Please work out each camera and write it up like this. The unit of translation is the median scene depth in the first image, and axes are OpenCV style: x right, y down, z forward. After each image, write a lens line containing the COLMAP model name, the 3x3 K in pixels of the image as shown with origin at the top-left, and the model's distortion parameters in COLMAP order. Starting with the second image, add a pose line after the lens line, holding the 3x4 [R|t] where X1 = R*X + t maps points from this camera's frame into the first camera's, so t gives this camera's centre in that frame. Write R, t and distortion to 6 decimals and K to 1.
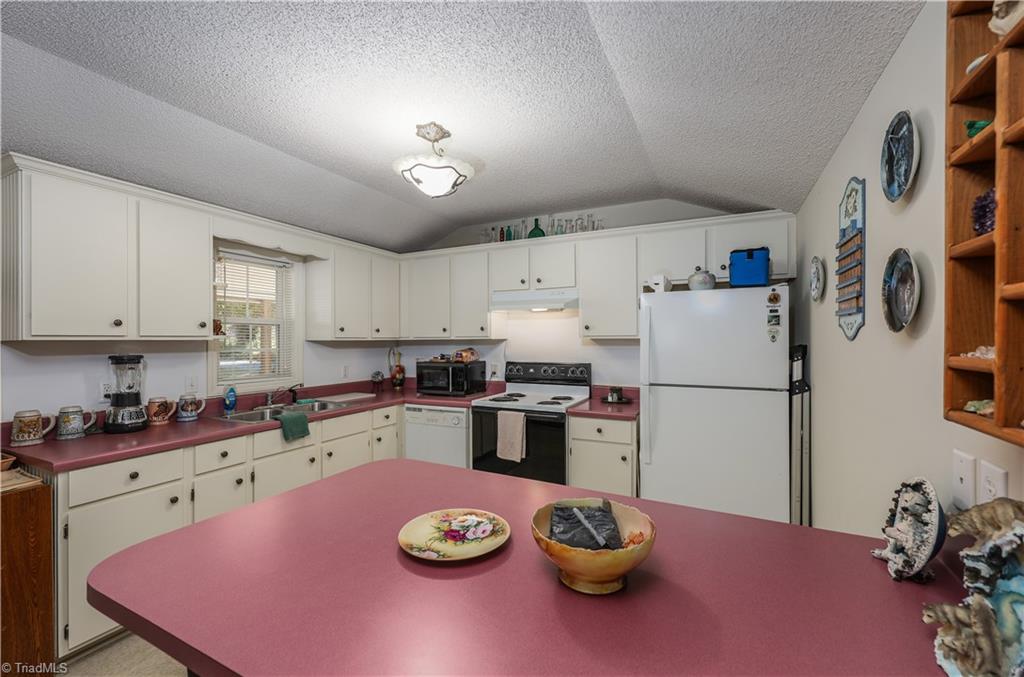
lens RADIAL K [[414.6, 0, 510.8], [0, 414.6, 340.2], [0, 0, 1]] dist [0.002230, 0.000184]
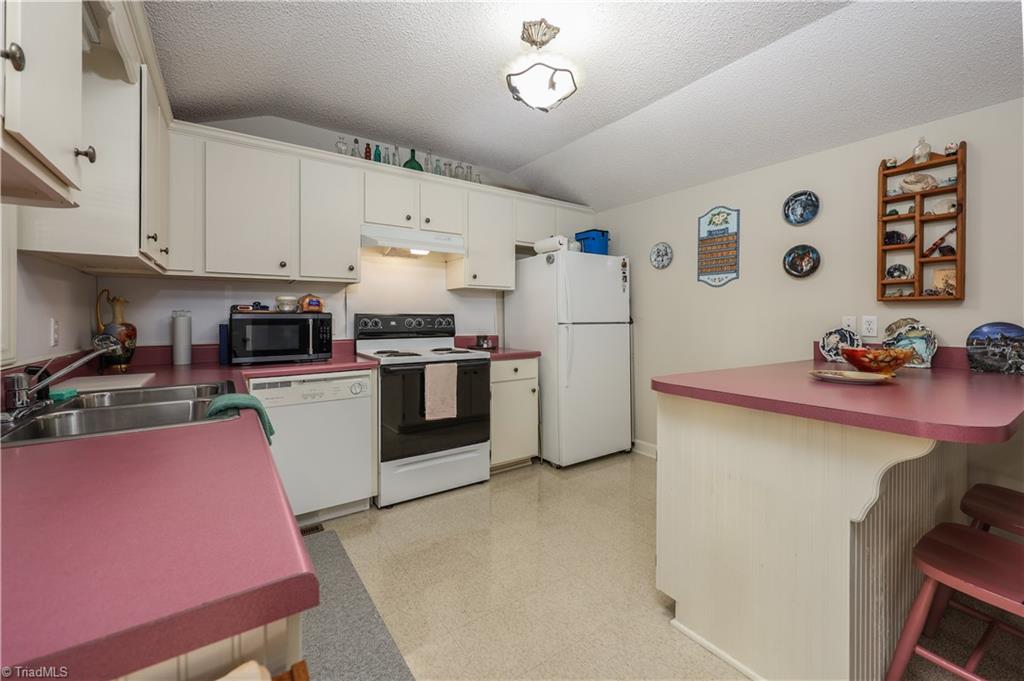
lens RADIAL K [[421.6, 0, 515.3], [0, 421.6, 320.9], [0, 0, 1]] dist [0.000728, 0.000016]
pose [[0.482208, -0.003419, 0.876050, -0.699682], [-0.001061, 0.999989, 0.004486, 0.075895], [-0.876056, -0.003093, 0.482199, 0.425870]]
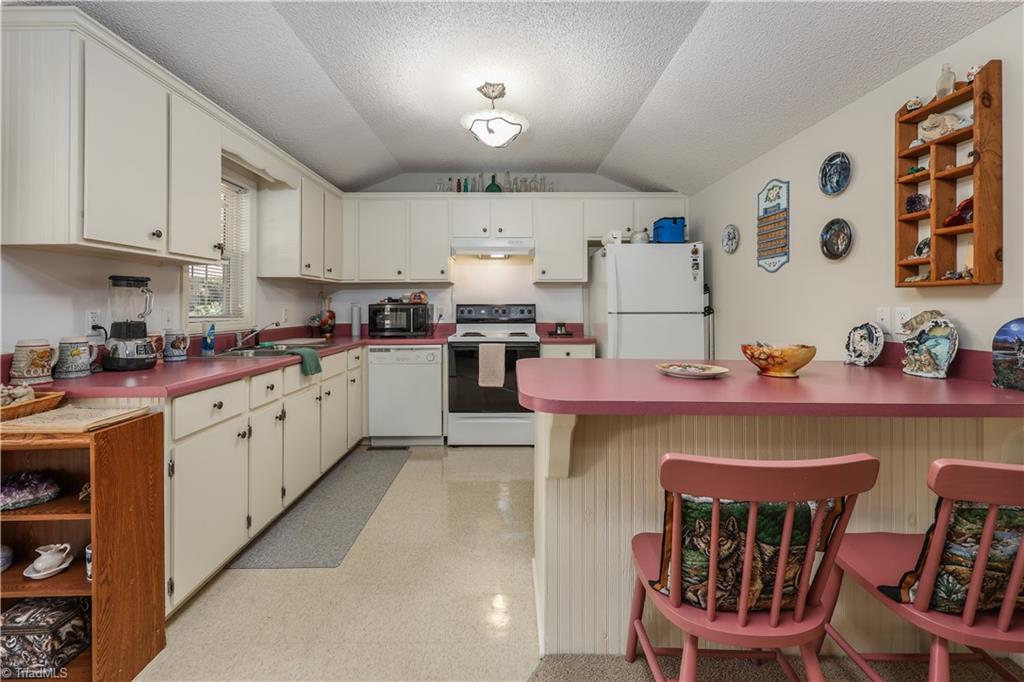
lens RADIAL K [[424.3, 0, 500.8], [0, 424.3, 302.1], [0, 0, 1]] dist [-0.001547, -0.000194]
pose [[0.900407, 0.006213, 0.435005, -0.473882], [-0.002129, 0.999949, -0.009874, 0.069992], [-0.435044, 0.007965, 0.900374, -0.047845]]
